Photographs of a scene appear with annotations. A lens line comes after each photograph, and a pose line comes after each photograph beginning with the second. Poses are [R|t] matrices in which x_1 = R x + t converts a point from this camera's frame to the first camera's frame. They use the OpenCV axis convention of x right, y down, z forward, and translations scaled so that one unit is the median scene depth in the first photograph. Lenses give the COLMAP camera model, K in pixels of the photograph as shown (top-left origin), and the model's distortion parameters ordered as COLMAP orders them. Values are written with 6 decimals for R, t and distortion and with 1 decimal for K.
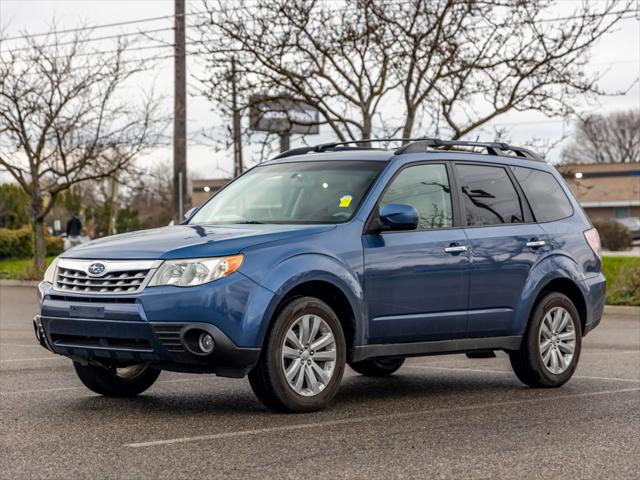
lens RADIAL K [[1503.5, 0, 320.0], [0, 1503.5, 240.0], [0, 0, 1]] dist [0.146332, 0.297514]
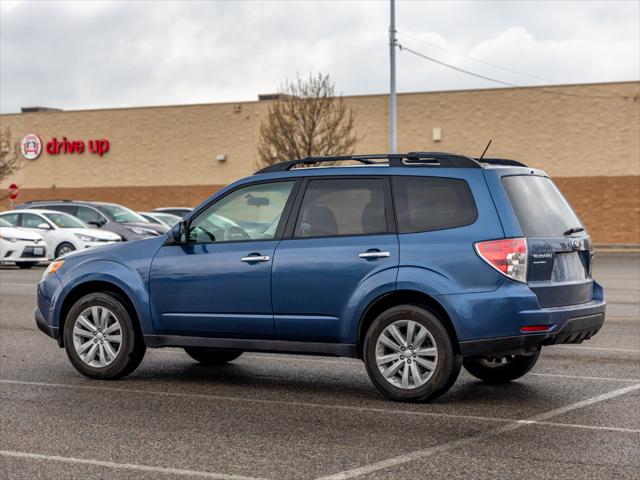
lens RADIAL K [[1503.5, 0, 320.0], [0, 1503.5, 240.0], [0, 0, 1]] dist [0.146332, 0.297514]
pose [[0.207773, 0.008775, -0.978138, 1.332031], [0.006842, 0.999922, 0.010424, -0.021484], [0.978153, -0.008859, 0.207697, 0.909351]]
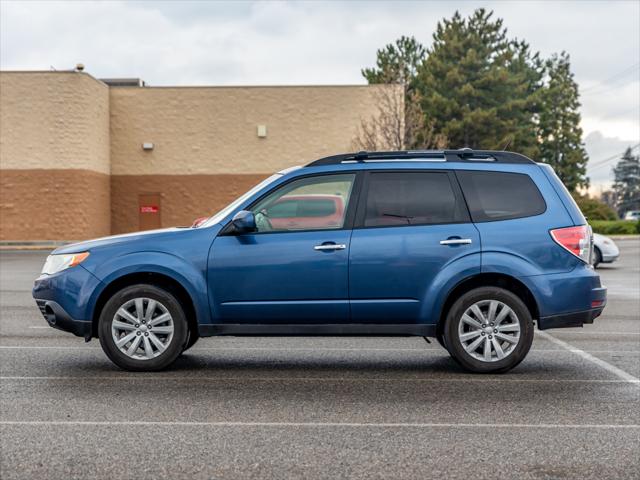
lens RADIAL K [[1503.5, 0, 320.0], [0, 1503.5, 240.0], [0, 0, 1]] dist [0.146332, 0.297514]
pose [[0.672434, 0.005292, -0.740139, 1.065343], [0.008780, 0.999847, 0.015126, -0.019407], [0.740105, -0.016669, 0.672284, 0.227714]]
